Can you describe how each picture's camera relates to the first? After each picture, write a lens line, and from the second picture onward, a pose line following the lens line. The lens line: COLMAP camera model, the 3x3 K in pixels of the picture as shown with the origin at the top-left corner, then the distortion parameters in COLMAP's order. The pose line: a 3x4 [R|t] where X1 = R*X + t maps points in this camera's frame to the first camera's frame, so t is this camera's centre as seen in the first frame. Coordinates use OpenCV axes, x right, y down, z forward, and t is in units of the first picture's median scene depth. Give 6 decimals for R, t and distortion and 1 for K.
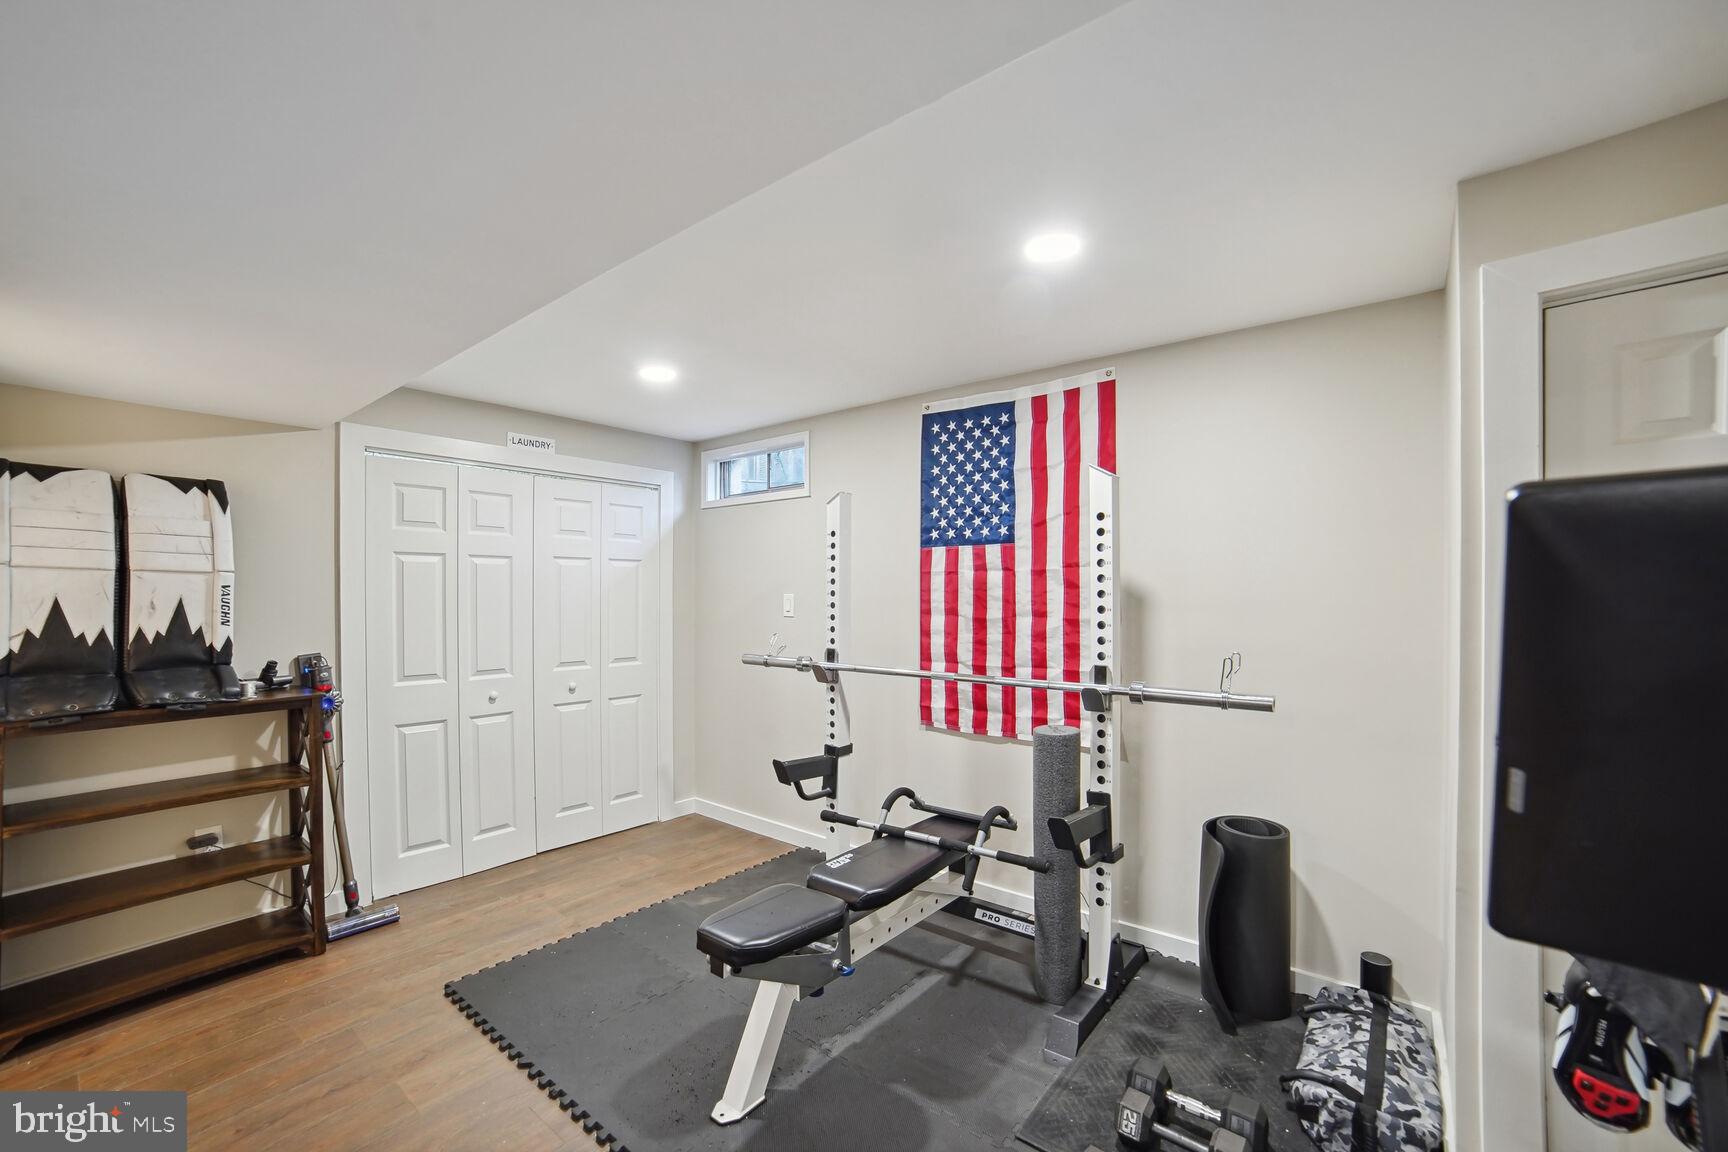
lens RADIAL K [[688.6, 0, 865.6], [0, 688.6, 585.0], [0, 0, 1]] dist [-0.041035, 0.021424]
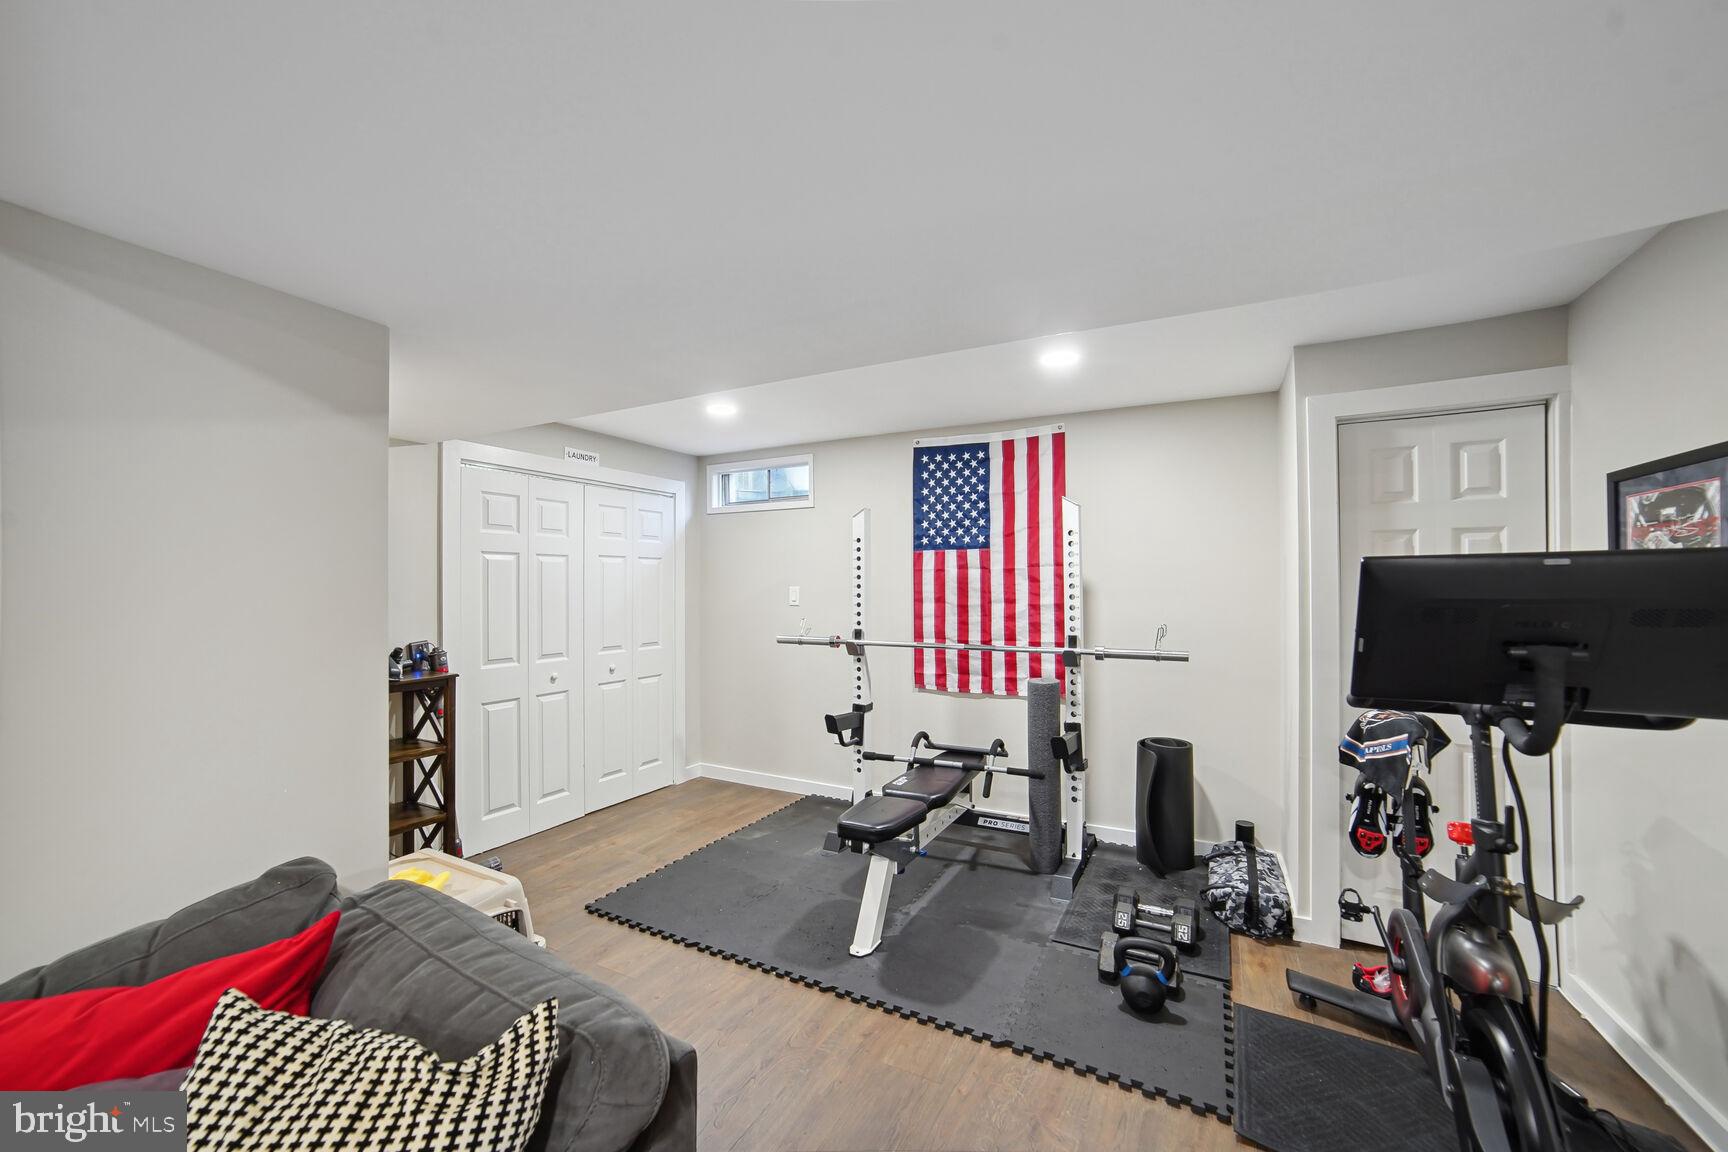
lens RADIAL K [[677.6, 0, 862.7], [0, 677.6, 567.0], [0, 0, 1]] dist [-0.000938, -0.000072]
pose [[0.979464, 0.002682, 0.201602, -0.299395], [0.000279, 0.999893, -0.014657, -0.005533], [-0.201620, 0.014412, 0.979358, -0.252187]]
